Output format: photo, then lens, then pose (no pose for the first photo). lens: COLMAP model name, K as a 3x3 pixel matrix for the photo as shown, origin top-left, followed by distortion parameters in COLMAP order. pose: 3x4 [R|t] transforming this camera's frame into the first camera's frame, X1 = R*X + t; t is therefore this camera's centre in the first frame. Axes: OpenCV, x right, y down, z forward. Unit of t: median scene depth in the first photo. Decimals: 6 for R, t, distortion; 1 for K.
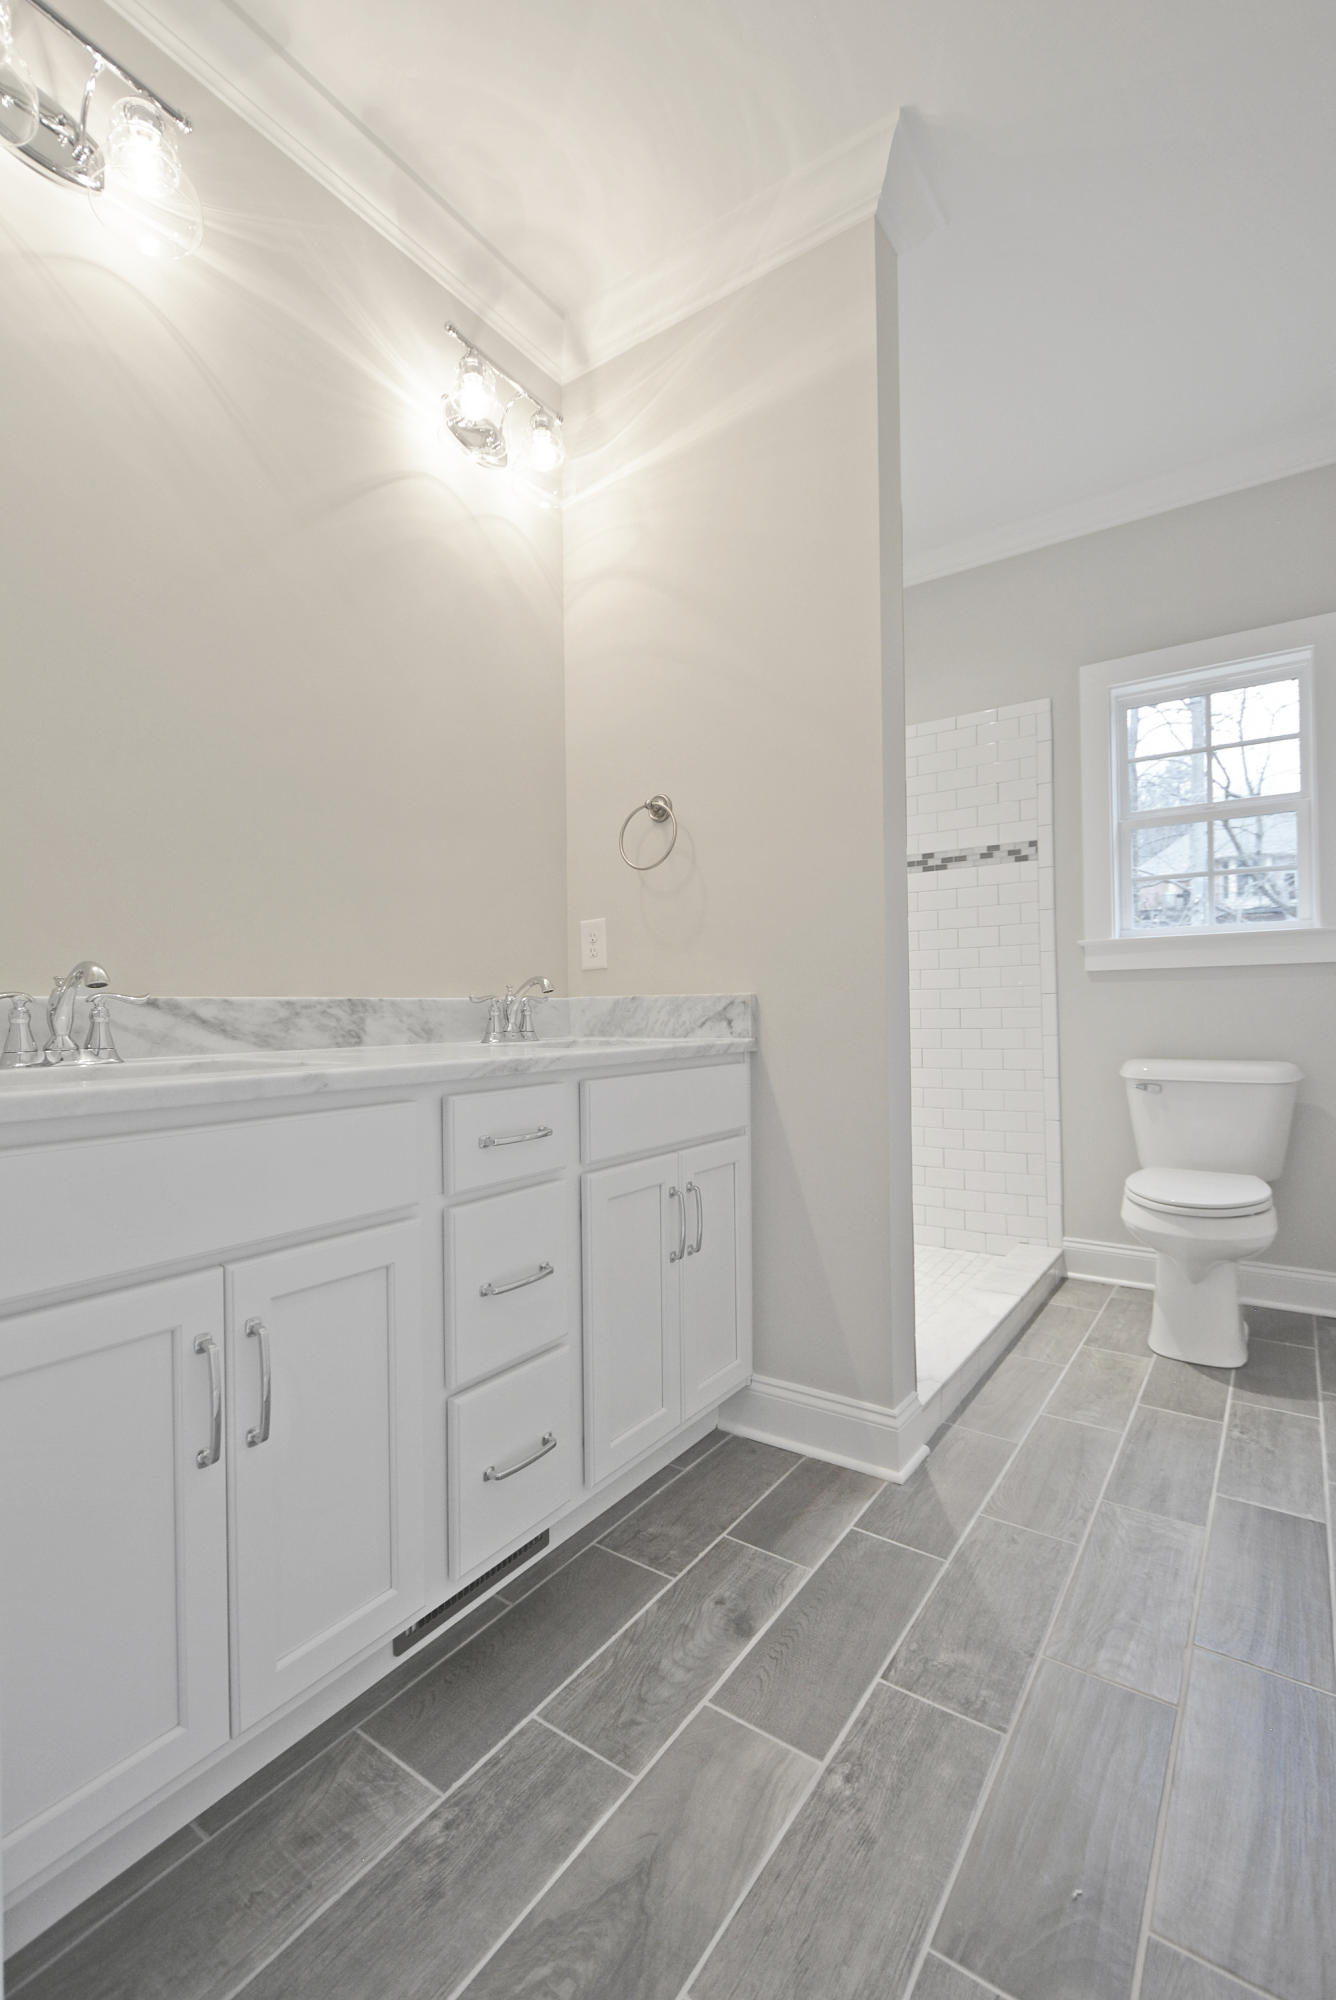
lens RADIAL K [[897.5, 0, 668.0], [0, 897.5, 1000.0], [0, 0, 1]] dist [-0.002669, -0.001154]
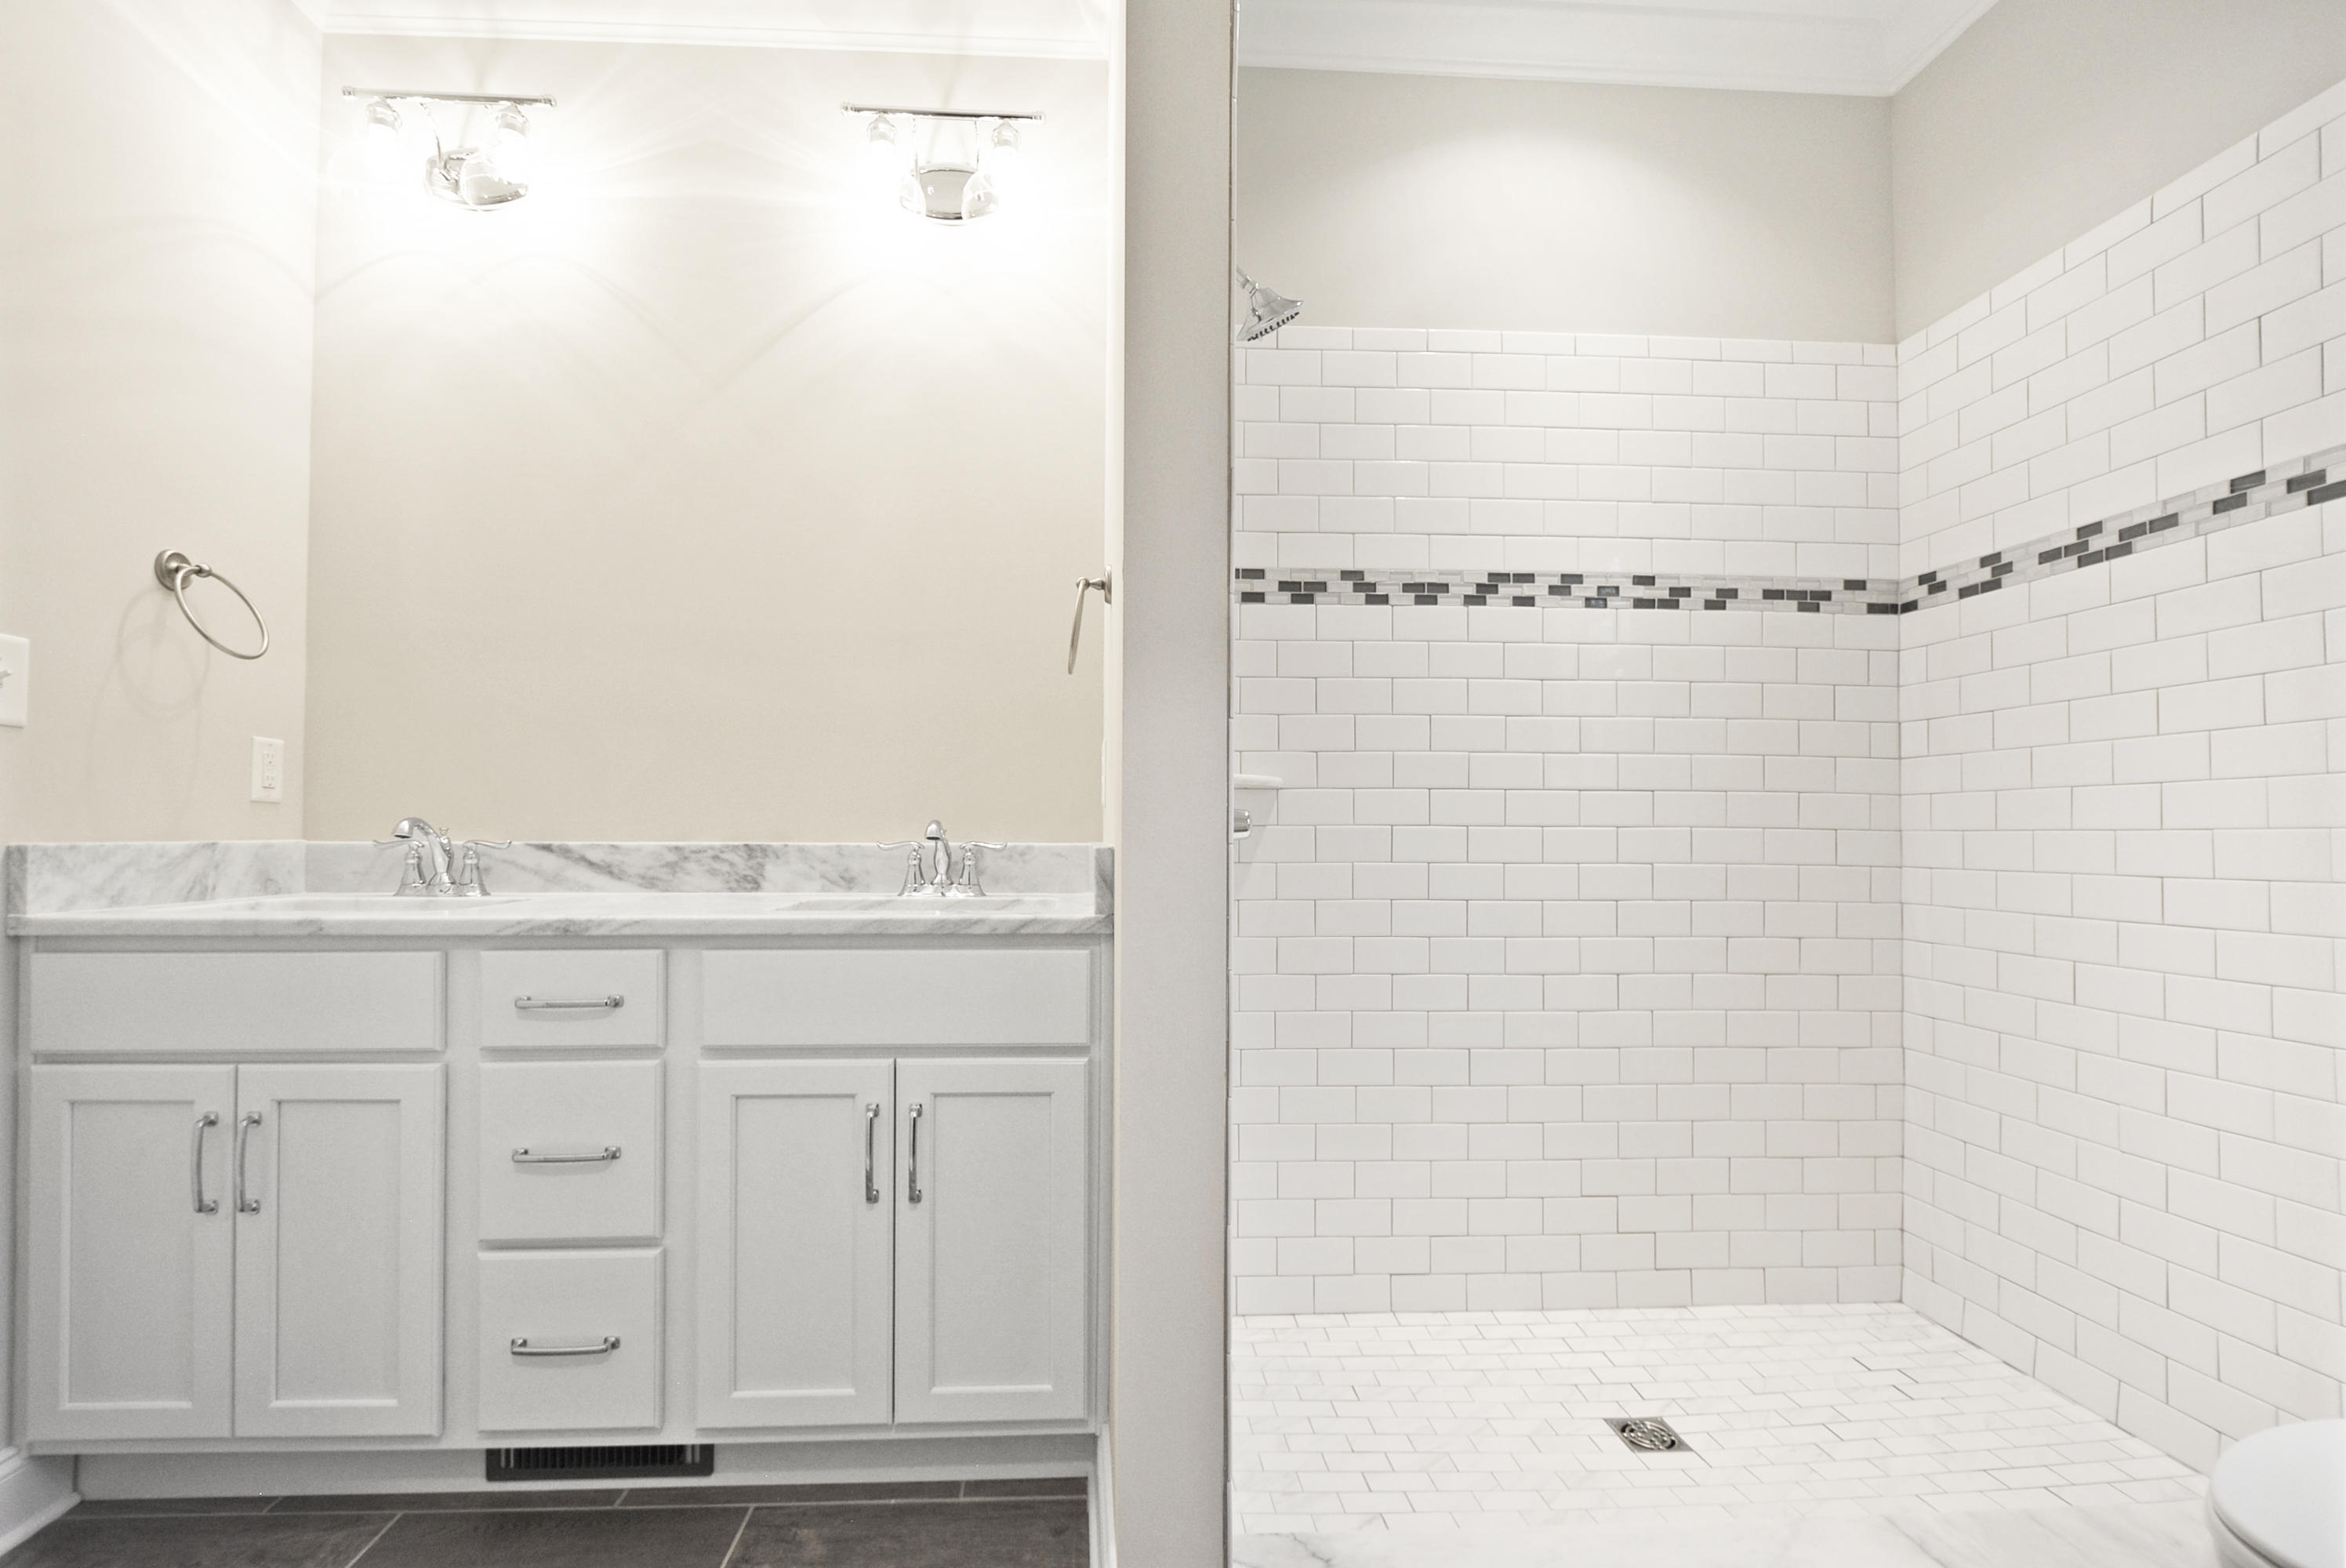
lens RADIAL K [[1052.7, 0, 1170.6], [0, 1052.7, 805.3], [0, 0, 1]] dist [-0.002669, -0.001154]
pose [[0.609057, -0.002076, -0.793124, 0.913335], [-0.003967, 0.999976, -0.005664, -0.041936], [0.793117, 0.006596, 0.609034, 0.694216]]
